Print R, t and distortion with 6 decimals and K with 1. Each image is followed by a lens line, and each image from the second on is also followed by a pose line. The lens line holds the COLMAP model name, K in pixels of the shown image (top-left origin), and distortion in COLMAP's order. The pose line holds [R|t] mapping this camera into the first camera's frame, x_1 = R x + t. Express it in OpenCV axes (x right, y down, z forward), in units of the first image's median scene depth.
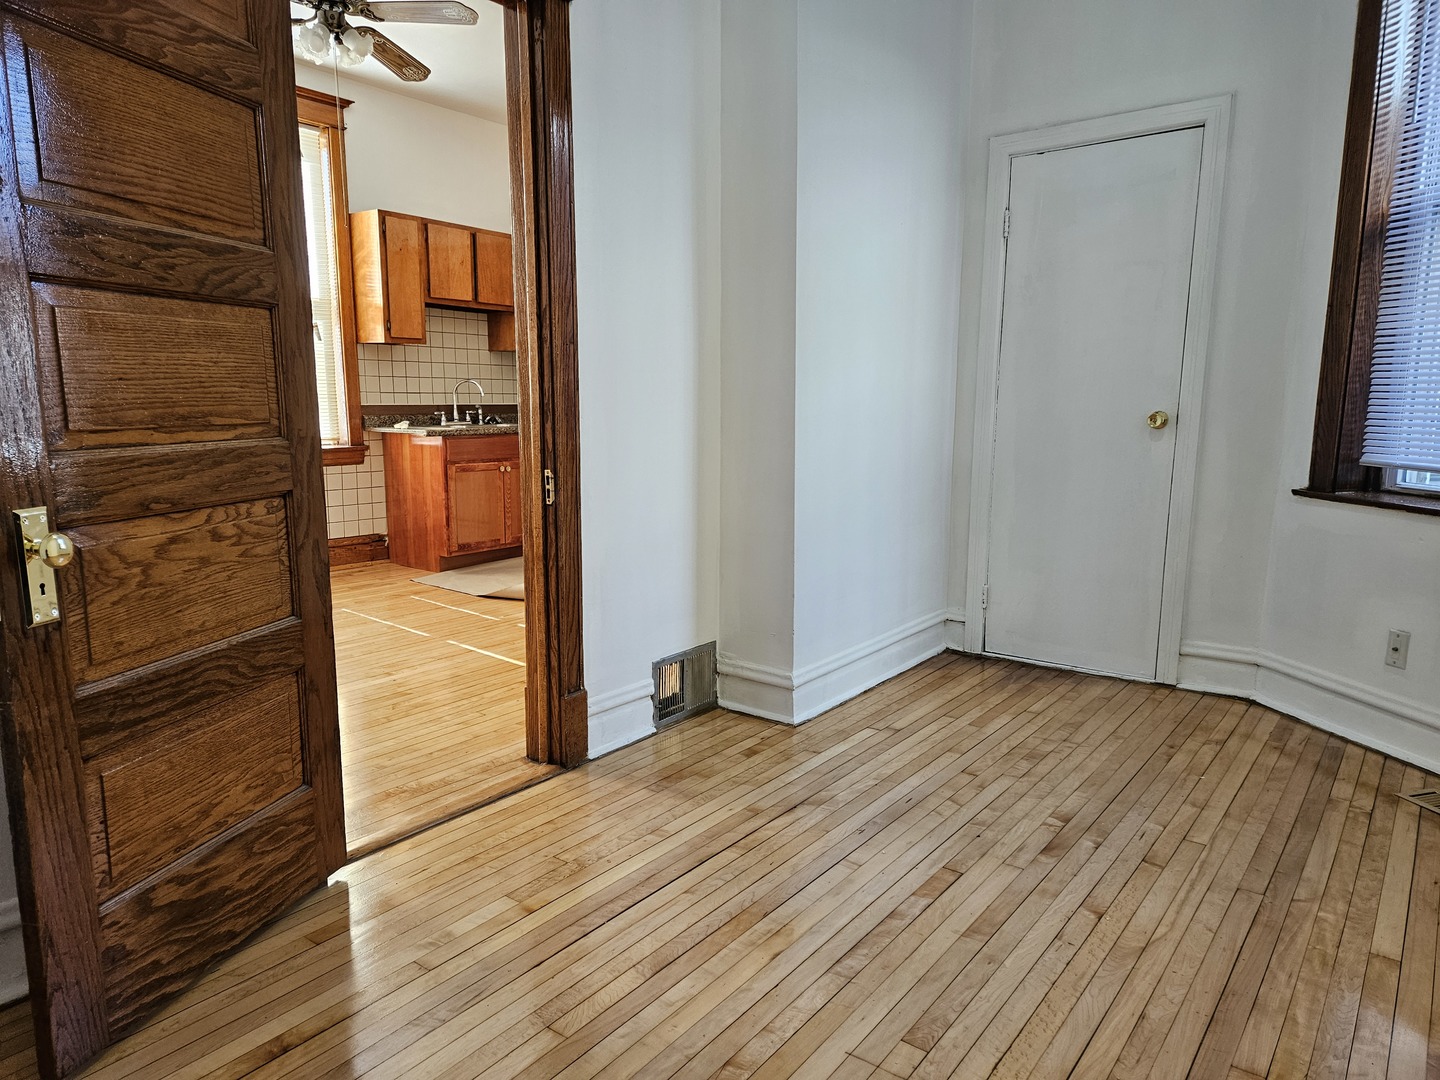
lens RADIAL K [[958.3, 0, 712.3], [0, 958.3, 543.0], [0, 0, 1]] dist [0.065865, -0.034153]
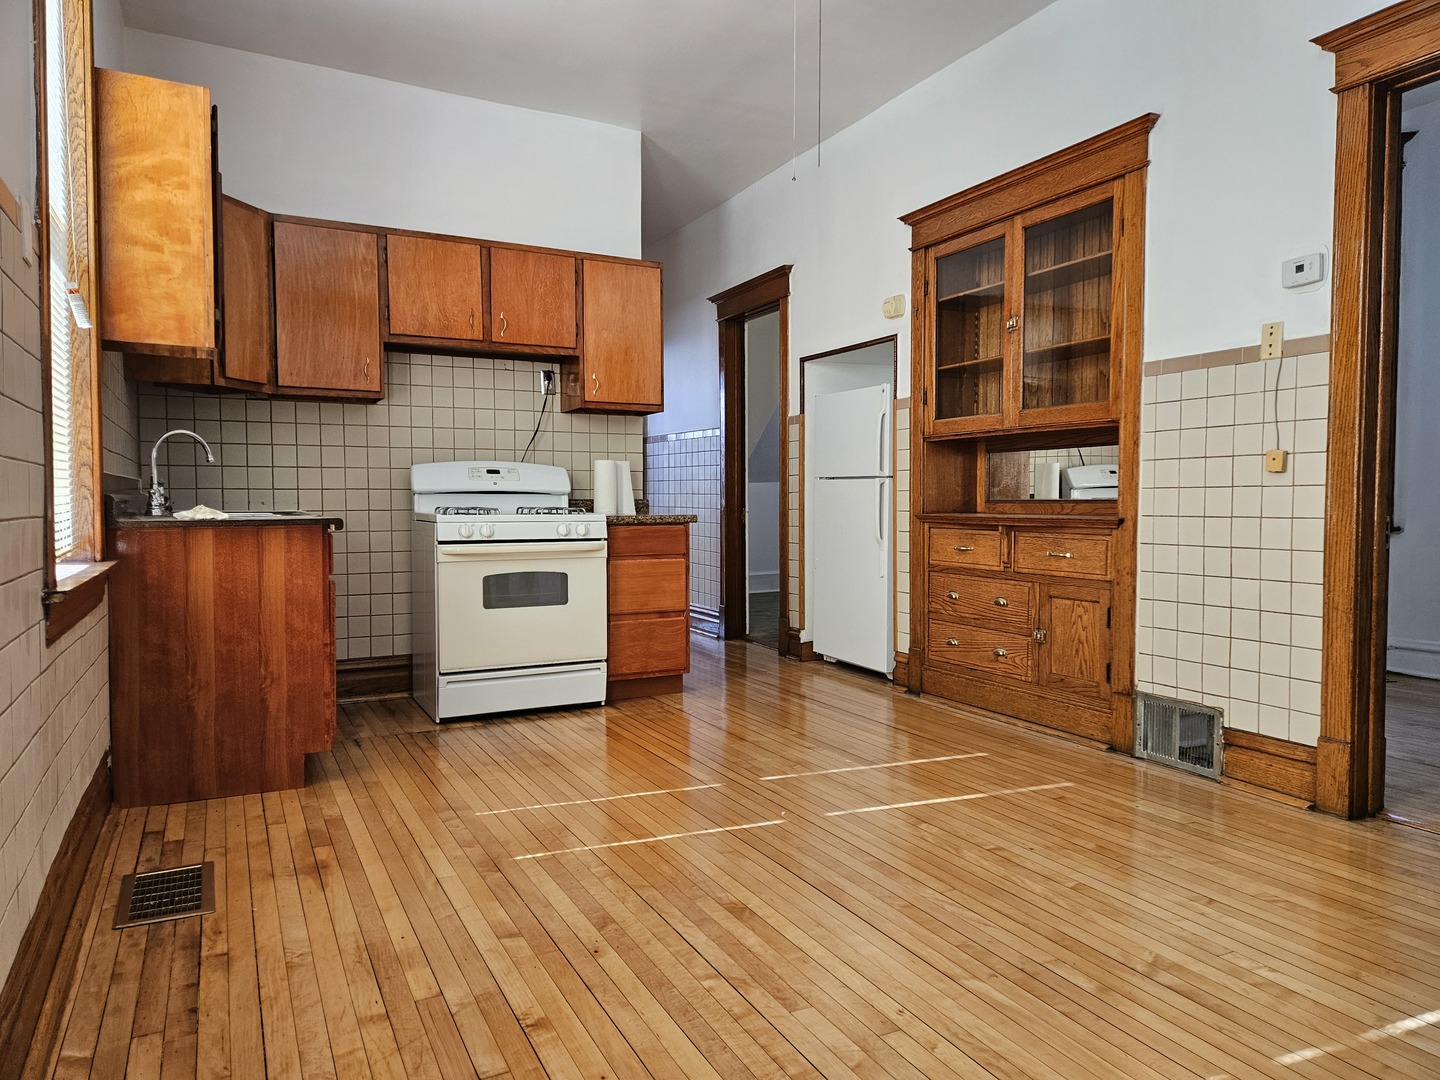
lens RADIAL K [[958.3, 0, 717.1], [0, 958.3, 535.7], [0, 0, 1]] dist [0.065865, -0.034153]
pose [[0.425878, -0.040755, 0.903862, -0.655191], [0.137657, 0.990274, -0.020210, -0.062793], [-0.894247, 0.133030, 0.427346, 0.539575]]
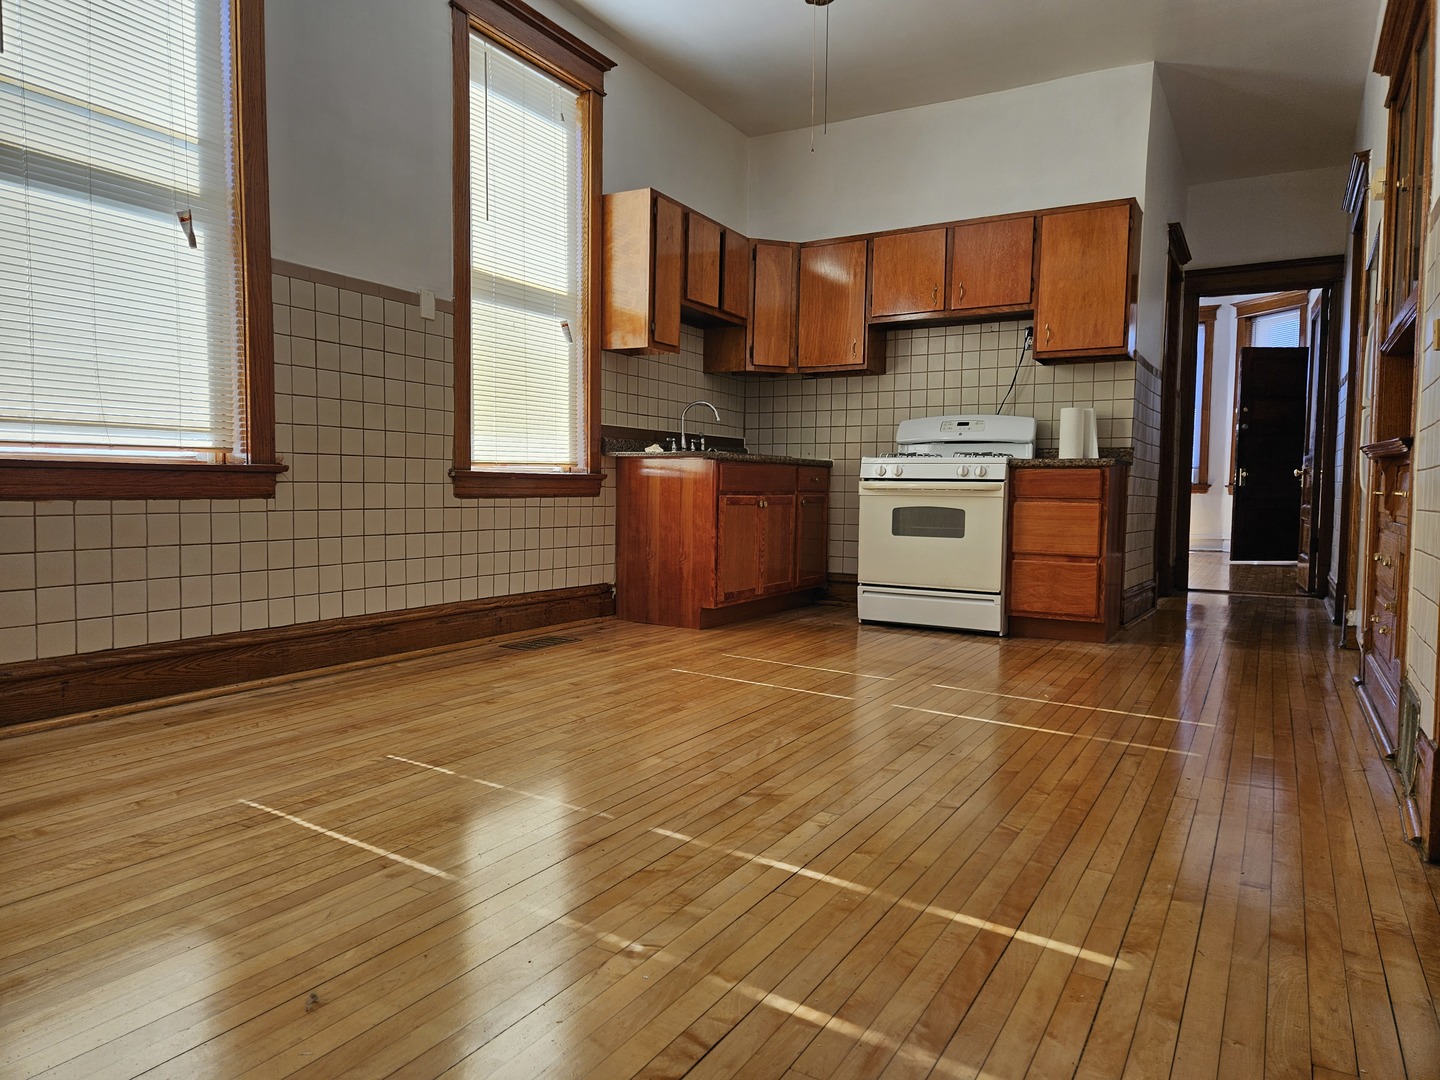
lens RADIAL K [[958.3, 0, 717.9], [0, 958.3, 541.3], [0, 0, 1]] dist [0.065865, -0.034153]
pose [[0.992023, 0.001290, 0.126046, -0.364467], [0.010228, 0.995827, -0.090687, 0.030336], [-0.125637, 0.091252, 0.987871, 0.190863]]
